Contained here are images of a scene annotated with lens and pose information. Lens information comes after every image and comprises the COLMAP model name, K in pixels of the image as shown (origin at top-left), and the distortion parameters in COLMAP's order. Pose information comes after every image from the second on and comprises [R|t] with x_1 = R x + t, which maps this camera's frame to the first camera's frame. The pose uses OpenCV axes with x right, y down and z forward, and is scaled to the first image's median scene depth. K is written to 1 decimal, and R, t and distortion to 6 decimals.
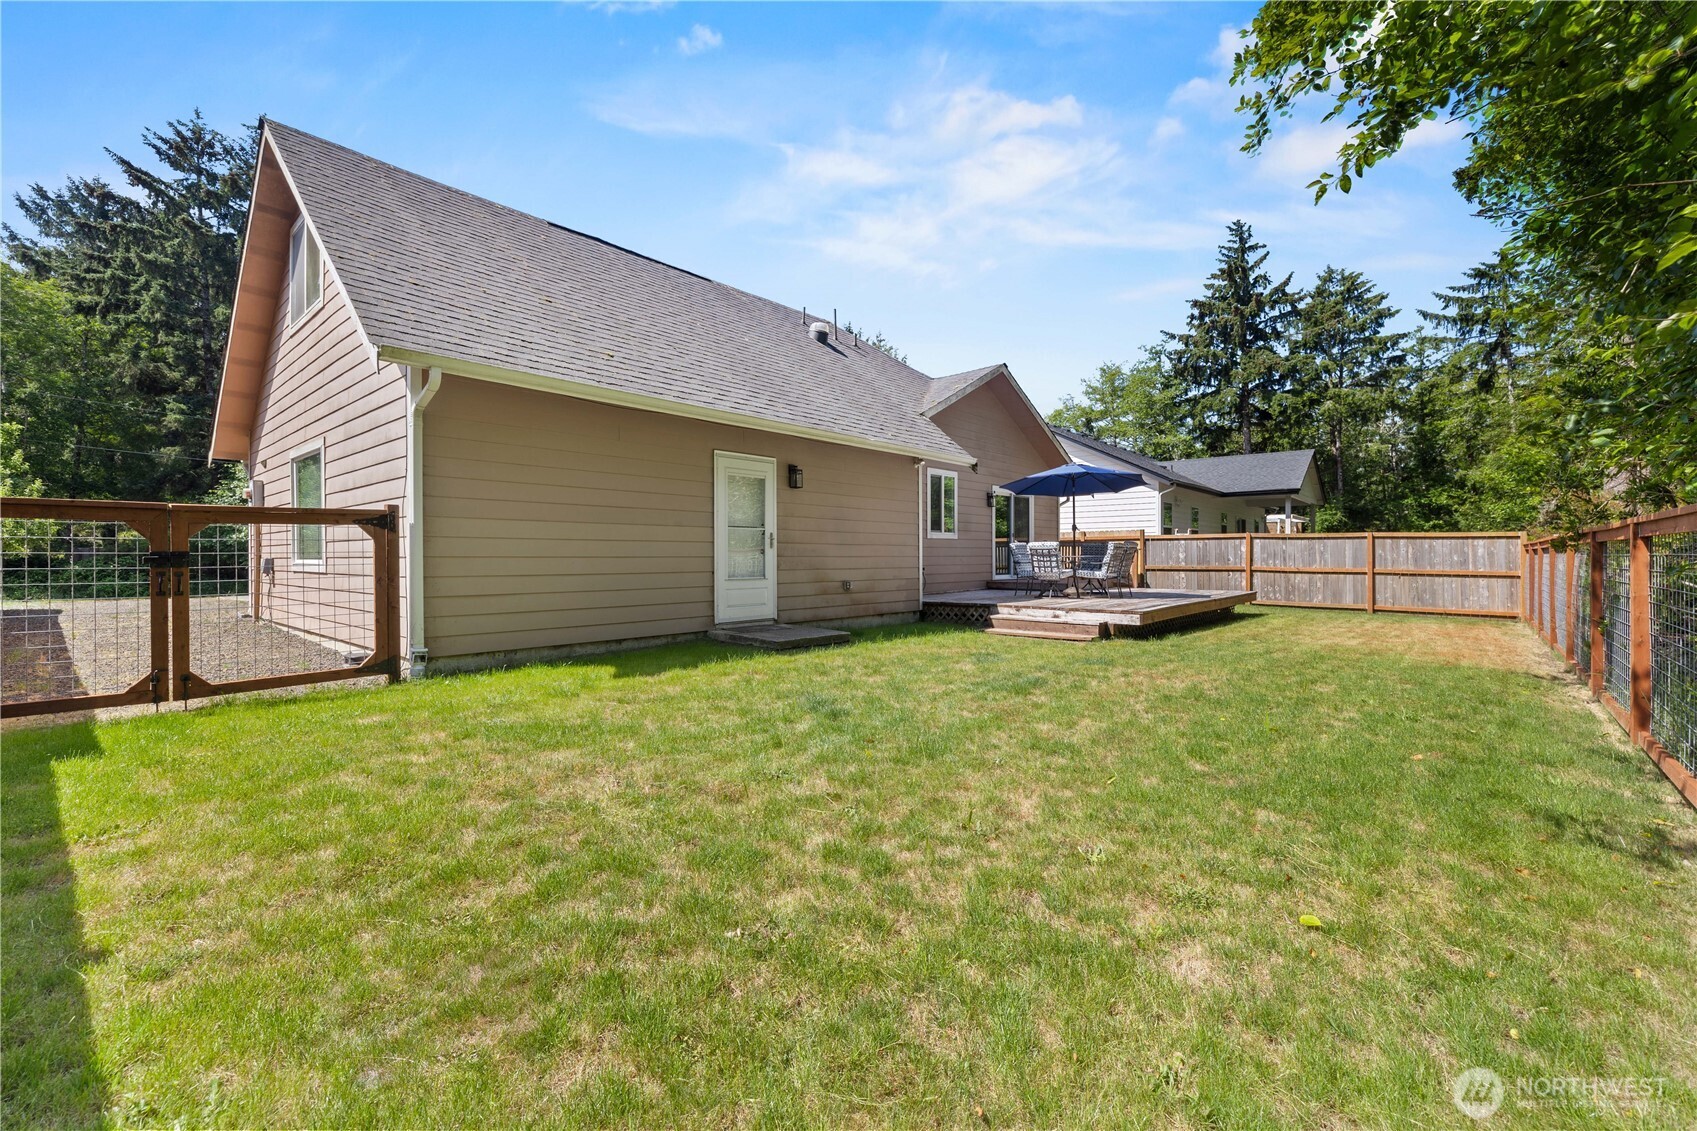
lens RADIAL K [[716.3, 0, 847.1], [0, 716.3, 562.9], [0, 0, 1]] dist [0.003738, -0.000403]
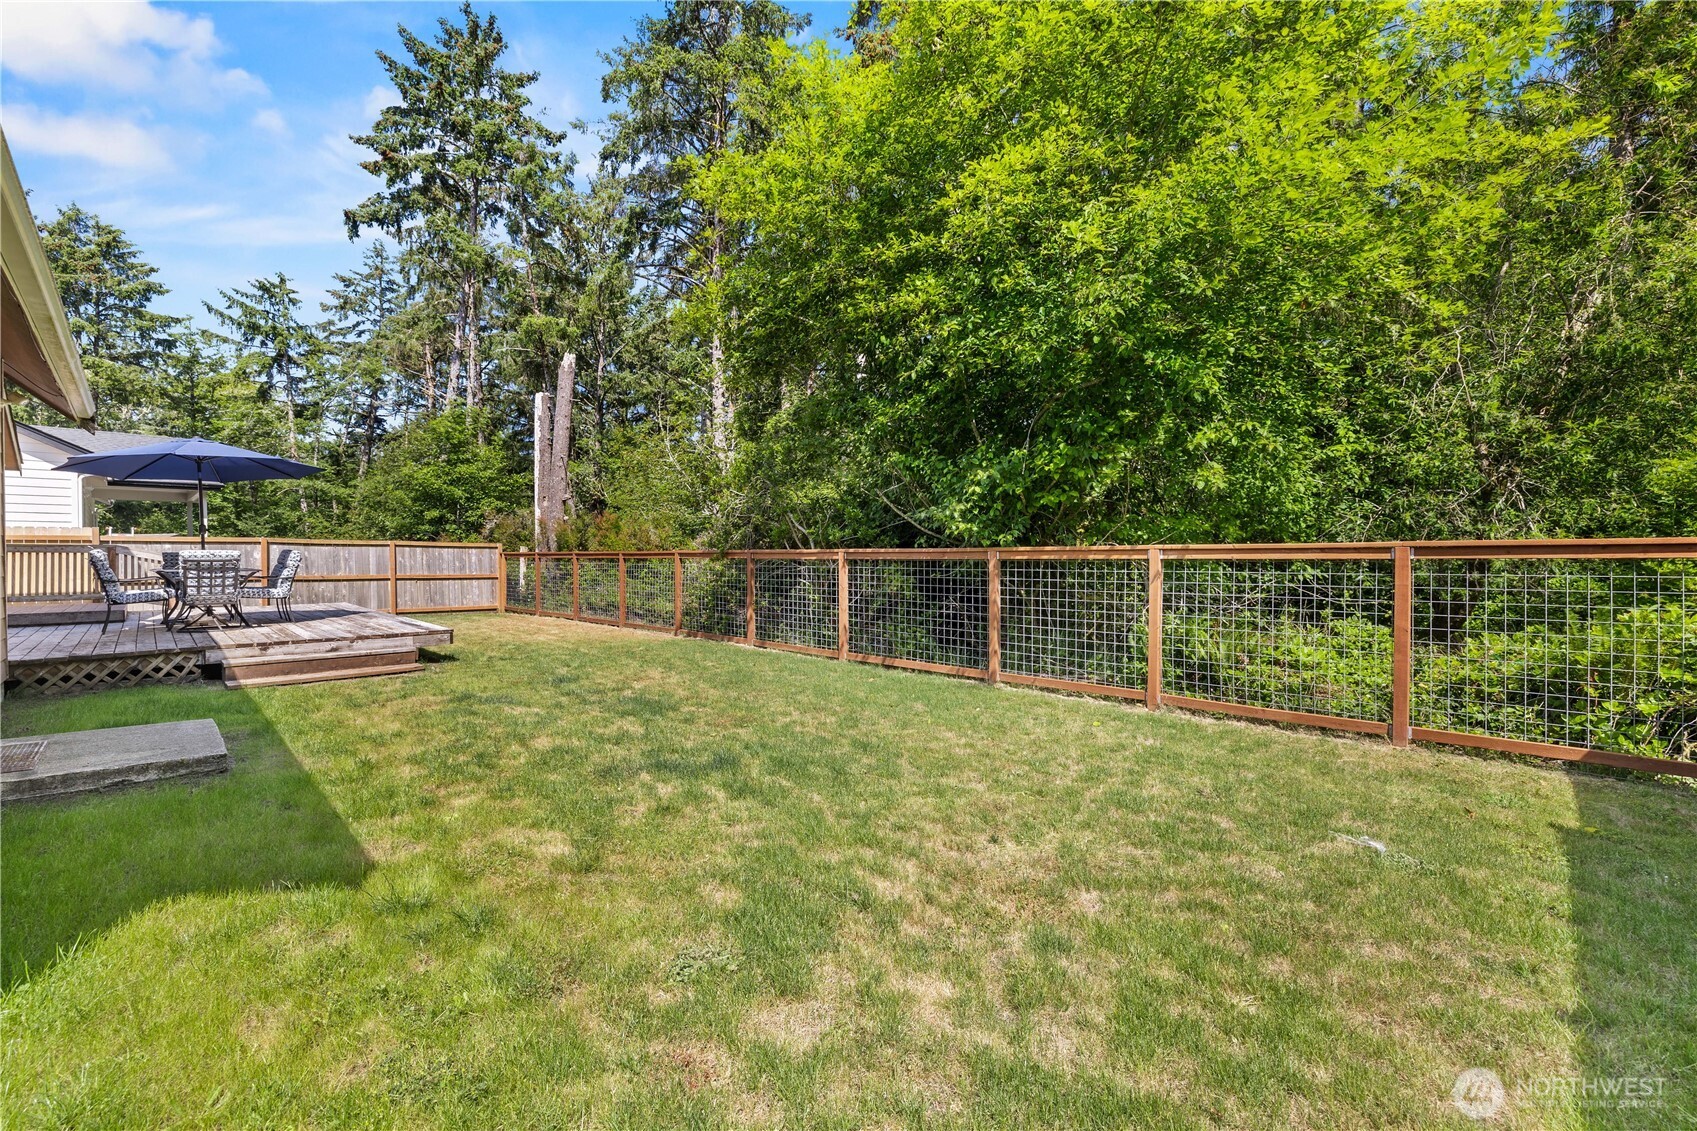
lens RADIAL K [[716.3, 0, 847.6], [0, 716.3, 555.6], [0, 0, 1]] dist [0.003738, -0.000403]
pose [[0.059967, -0.002576, 0.998197, -0.104692], [0.013637, 0.999905, 0.001761, -0.004564], [-0.998107, 0.013507, 0.059996, 0.095973]]
